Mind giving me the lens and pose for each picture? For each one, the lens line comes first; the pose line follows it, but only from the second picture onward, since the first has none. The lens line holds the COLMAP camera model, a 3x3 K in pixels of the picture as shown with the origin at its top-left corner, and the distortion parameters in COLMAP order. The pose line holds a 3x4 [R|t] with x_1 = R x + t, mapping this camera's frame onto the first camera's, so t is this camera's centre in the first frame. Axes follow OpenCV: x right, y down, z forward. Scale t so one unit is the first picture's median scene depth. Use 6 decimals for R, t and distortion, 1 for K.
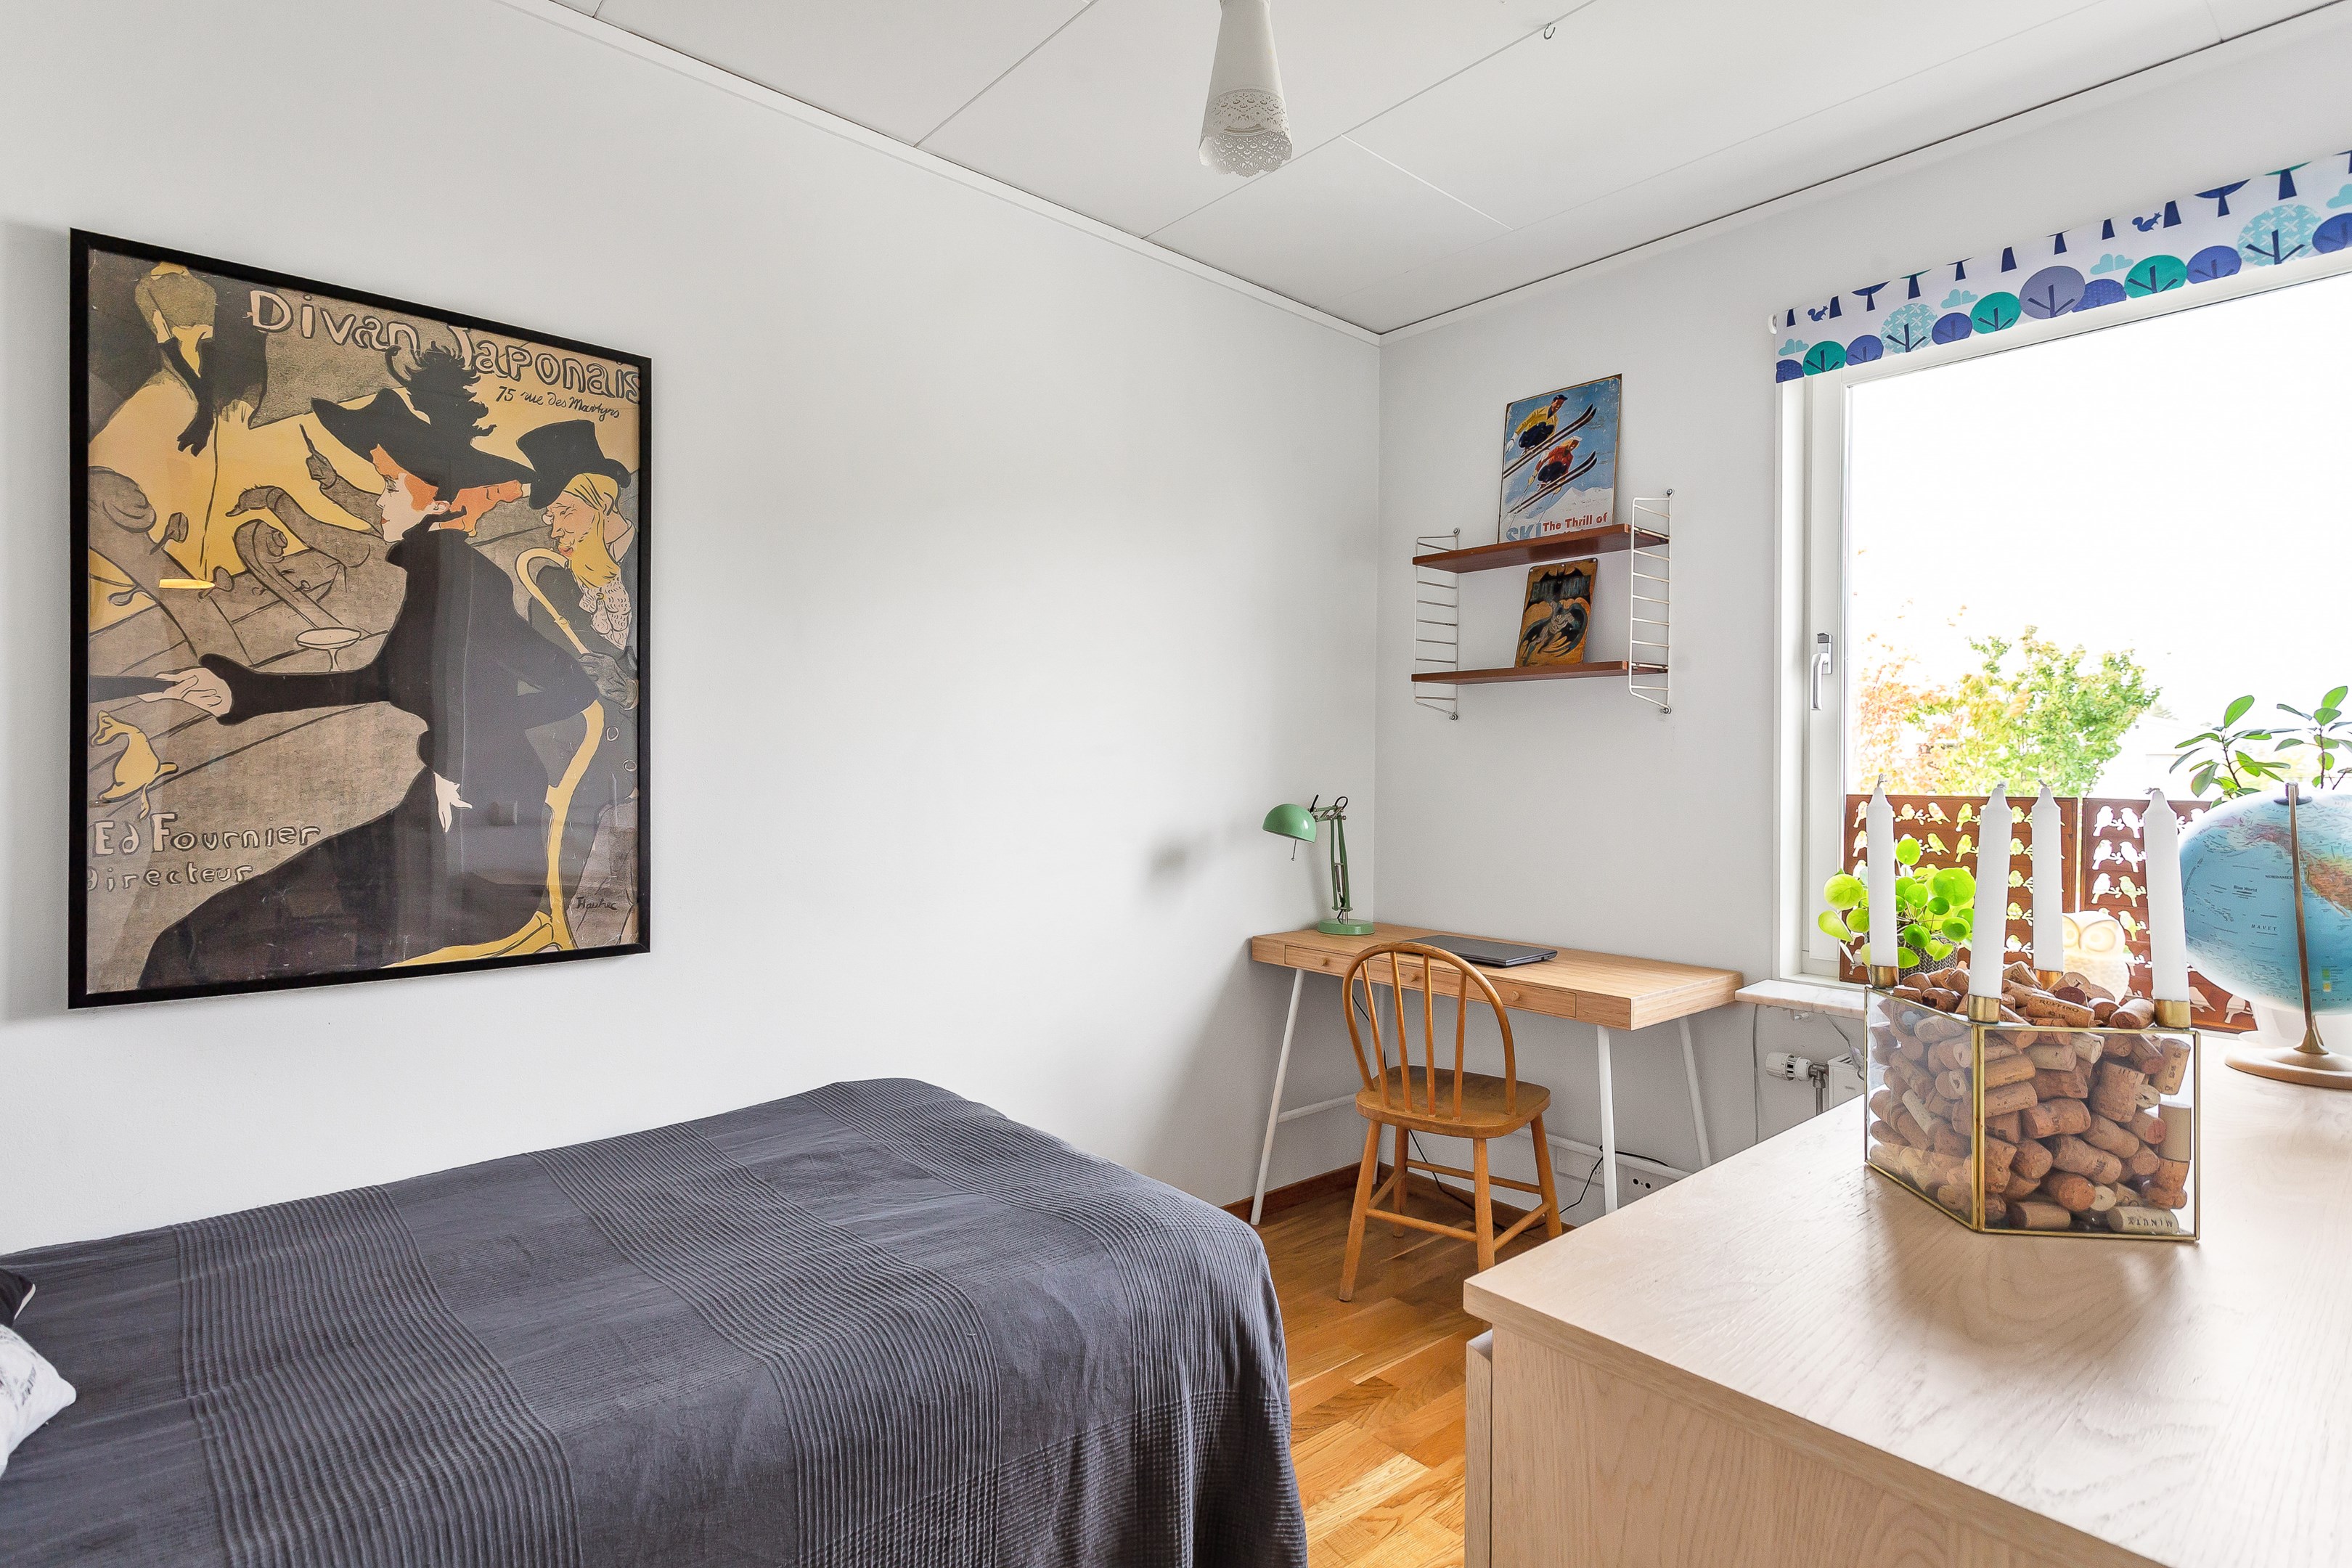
lens RADIAL K [[1188.5, 0, 1174.6], [0, 1188.5, 766.2], [0, 0, 1]] dist [0.014455, 0.000078]
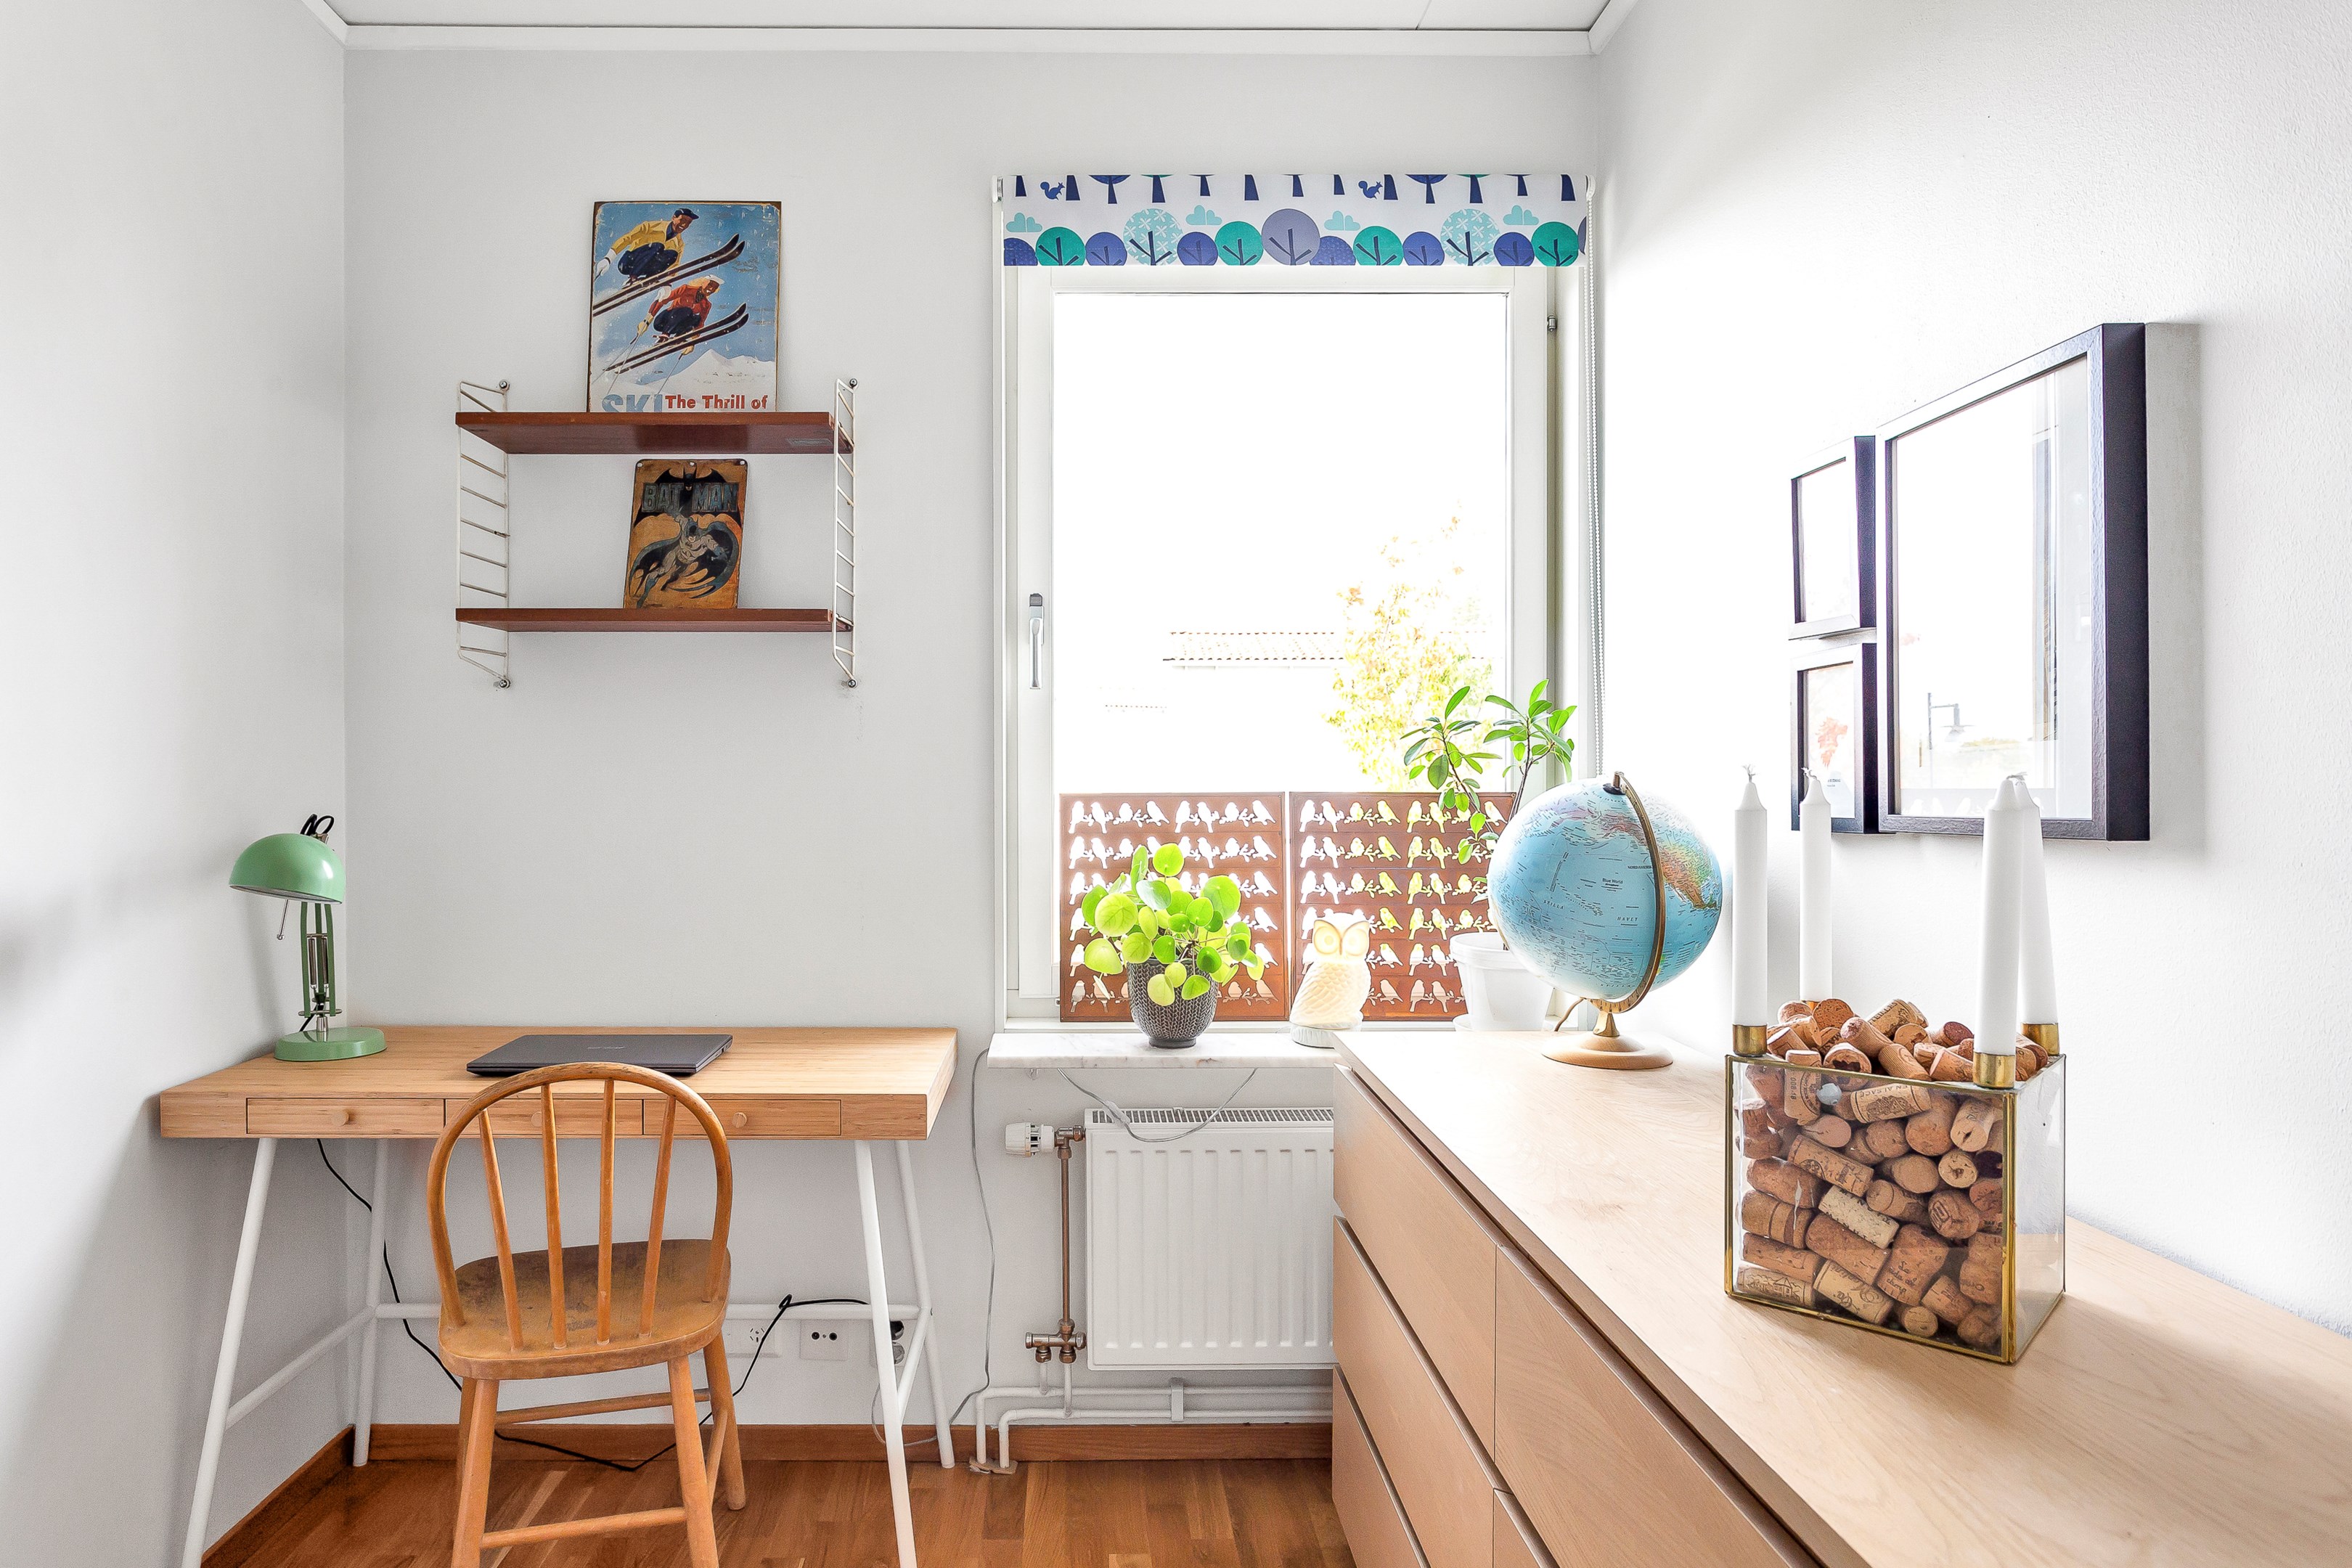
lens RADIAL K [[1425.0, 0, 1176.2], [0, 1425.0, 791.9], [0, 0, 1]] dist [-0.008036, -0.000818]
pose [[0.651220, -0.019308, 0.758643, -0.115177], [0.004299, 0.999754, 0.021753, 0.001445], [-0.758876, -0.010905, 0.651143, 0.271413]]
